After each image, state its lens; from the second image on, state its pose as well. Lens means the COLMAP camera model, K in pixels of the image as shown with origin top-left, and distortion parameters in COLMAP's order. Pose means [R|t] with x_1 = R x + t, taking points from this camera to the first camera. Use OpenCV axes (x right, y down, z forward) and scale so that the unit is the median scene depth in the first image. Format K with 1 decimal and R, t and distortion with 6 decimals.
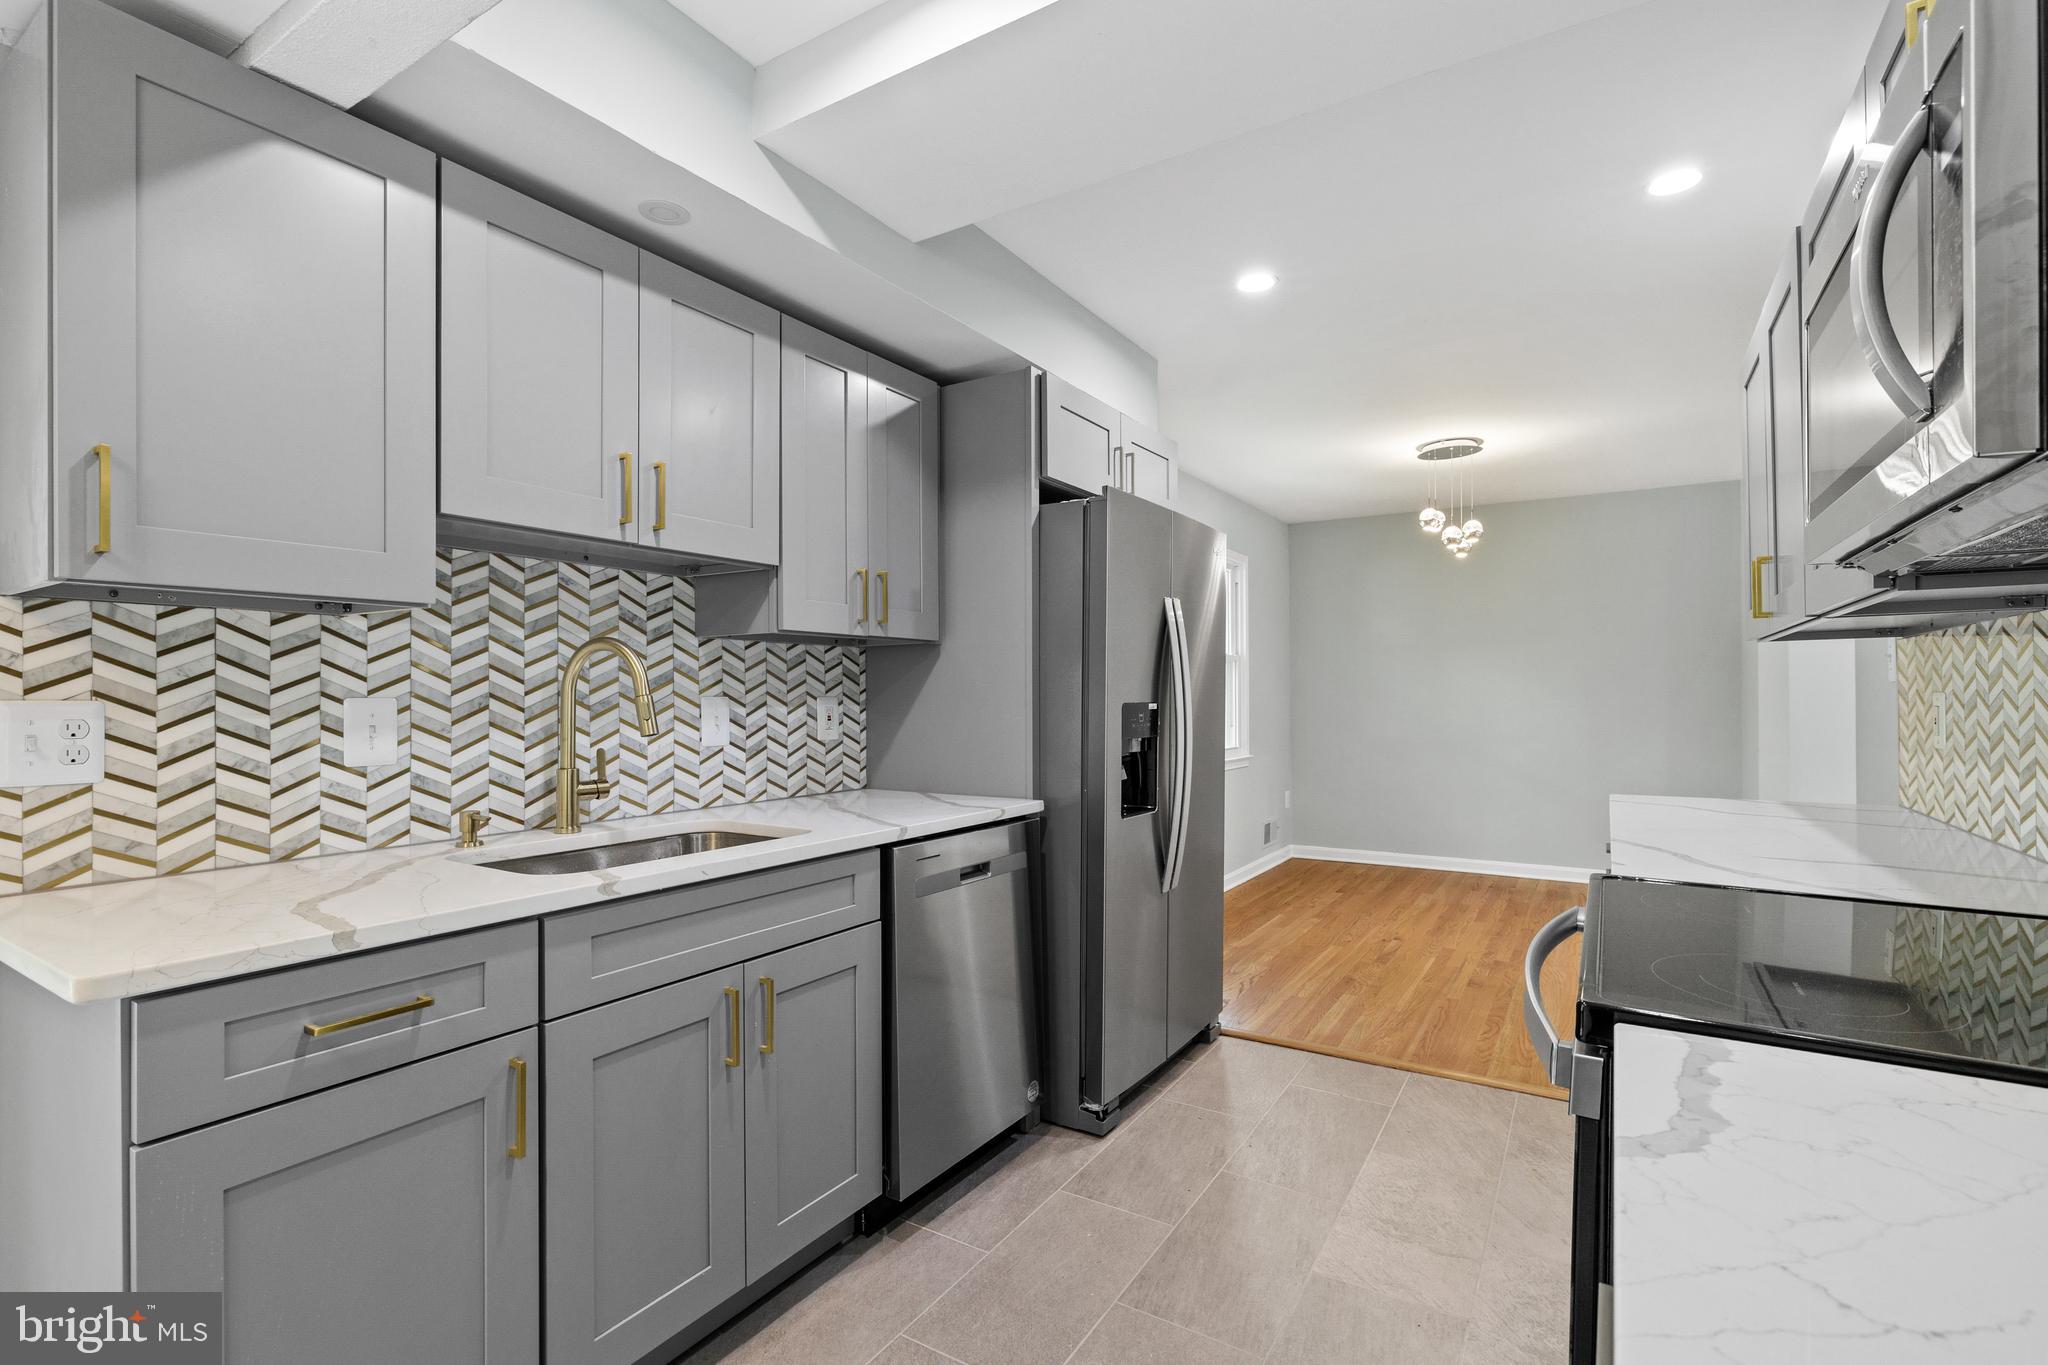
lens RADIAL K [[940.6, 0, 1032.0], [0, 940.6, 687.0], [0, 0, 1]] dist [-0.004023, -0.000627]
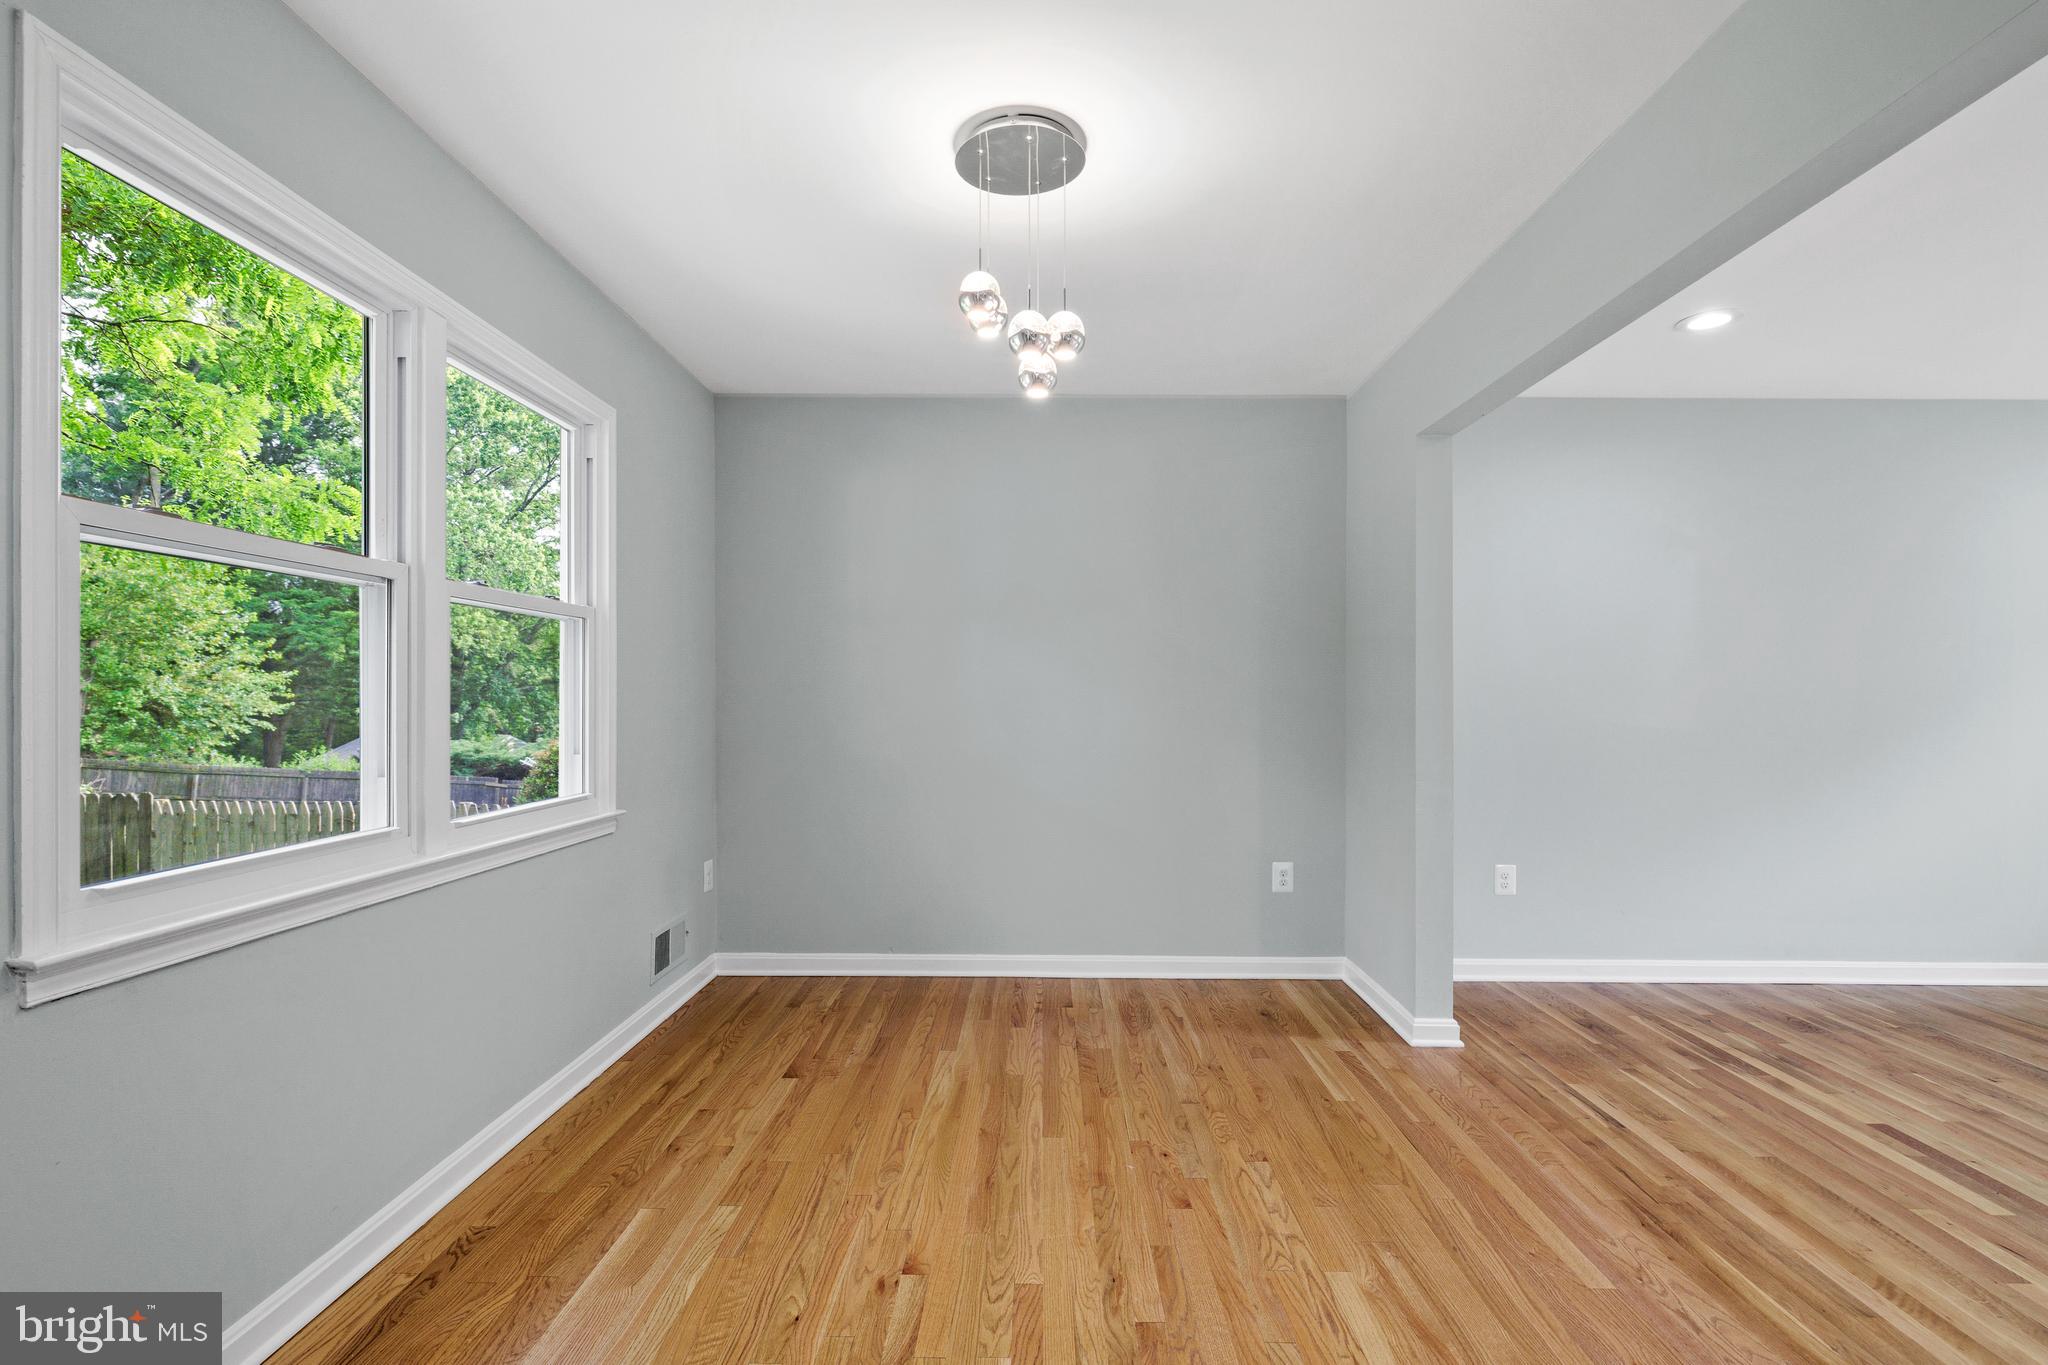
lens RADIAL K [[940.6, 0, 1026.4], [0, 940.6, 689.3], [0, 0, 1]] dist [-0.004023, -0.000627]
pose [[0.860961, 0.005375, 0.508643, 0.192740], [-0.005761, 0.999983, -0.000815, 0.008775], [-0.508639, -0.002229, 0.860977, 0.540345]]
